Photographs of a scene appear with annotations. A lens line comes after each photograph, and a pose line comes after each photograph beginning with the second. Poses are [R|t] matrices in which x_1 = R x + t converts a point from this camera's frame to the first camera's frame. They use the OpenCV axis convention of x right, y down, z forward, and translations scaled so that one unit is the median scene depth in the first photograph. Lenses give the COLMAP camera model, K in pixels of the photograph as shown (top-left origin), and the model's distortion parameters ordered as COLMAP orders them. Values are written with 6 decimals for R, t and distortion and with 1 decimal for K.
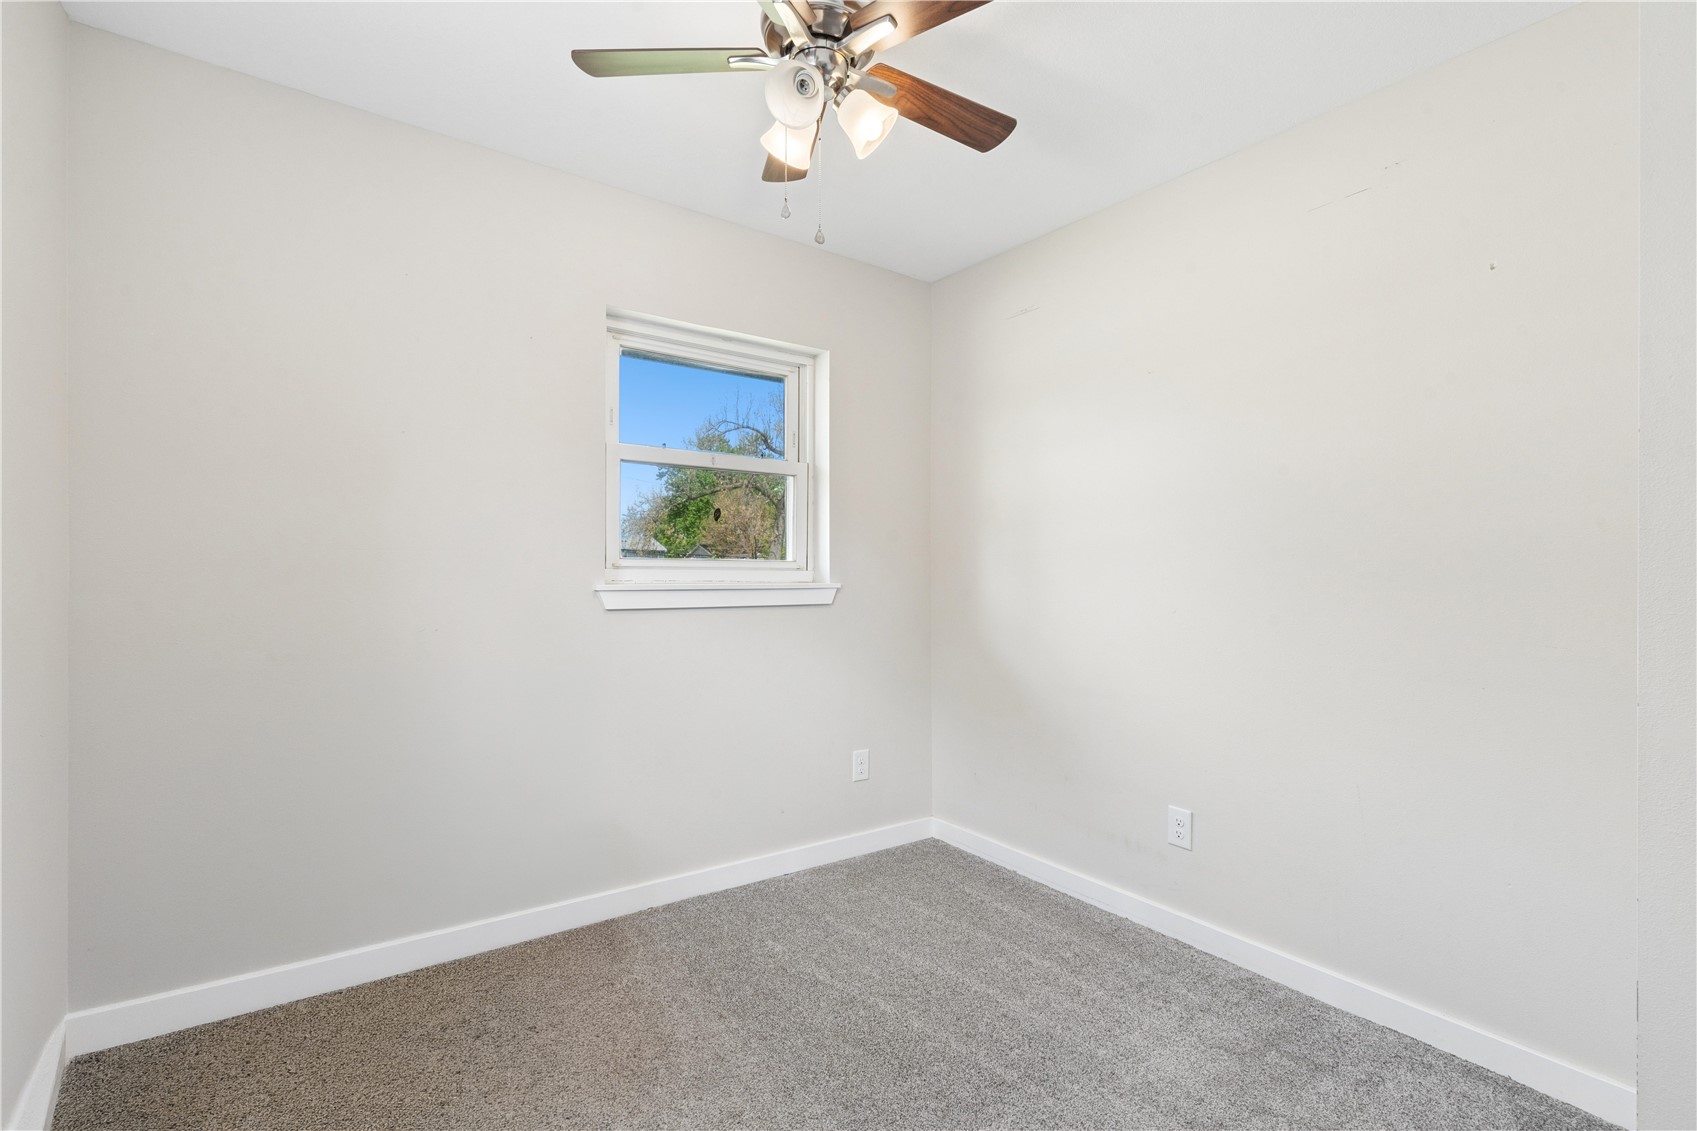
lens RADIAL K [[771.5, 0, 844.7], [0, 771.5, 577.2], [0, 0, 1]] dist [-0.008925, 0.004464]
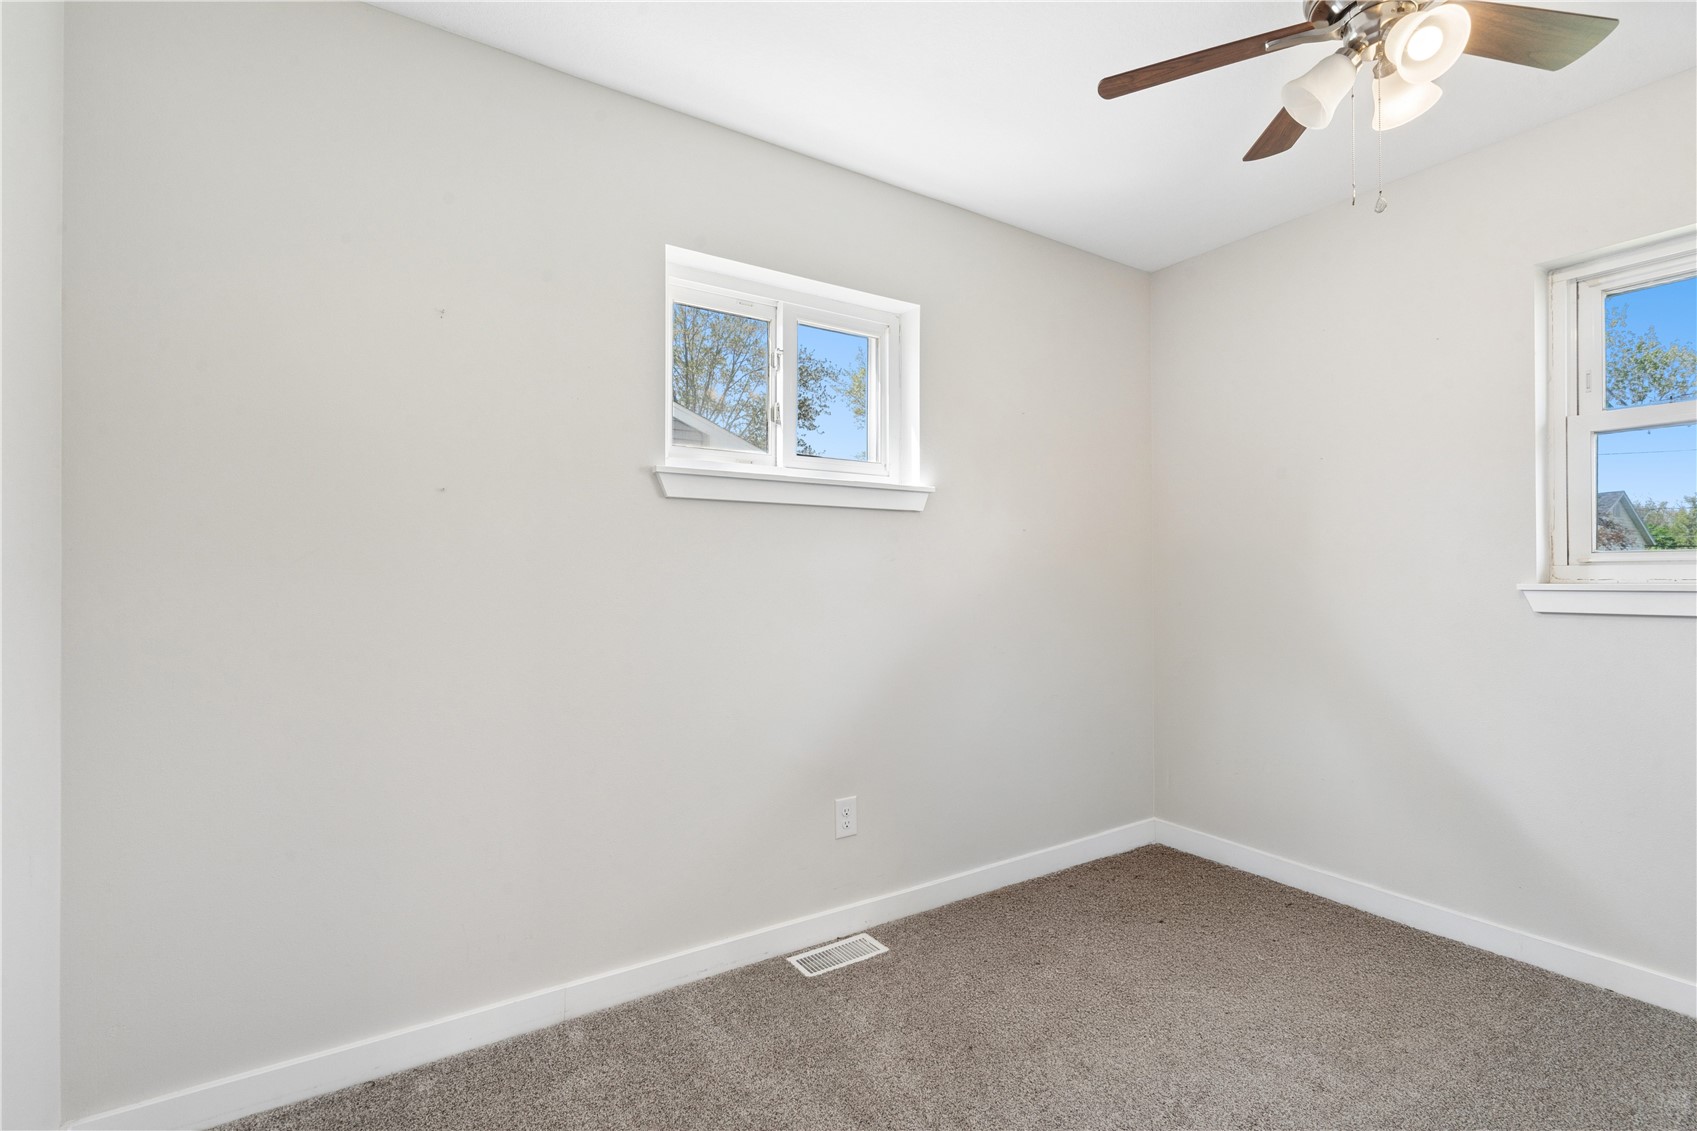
lens RADIAL K [[771.5, 0, 847.9], [0, 771.5, 573.2], [0, 0, 1]] dist [-0.008925, 0.004464]
pose [[-0.046503, -0.007288, -0.998892, 0.583510], [0.001685, 0.999971, -0.007374, 0.002627], [0.998917, -0.002026, -0.046490, 0.251461]]
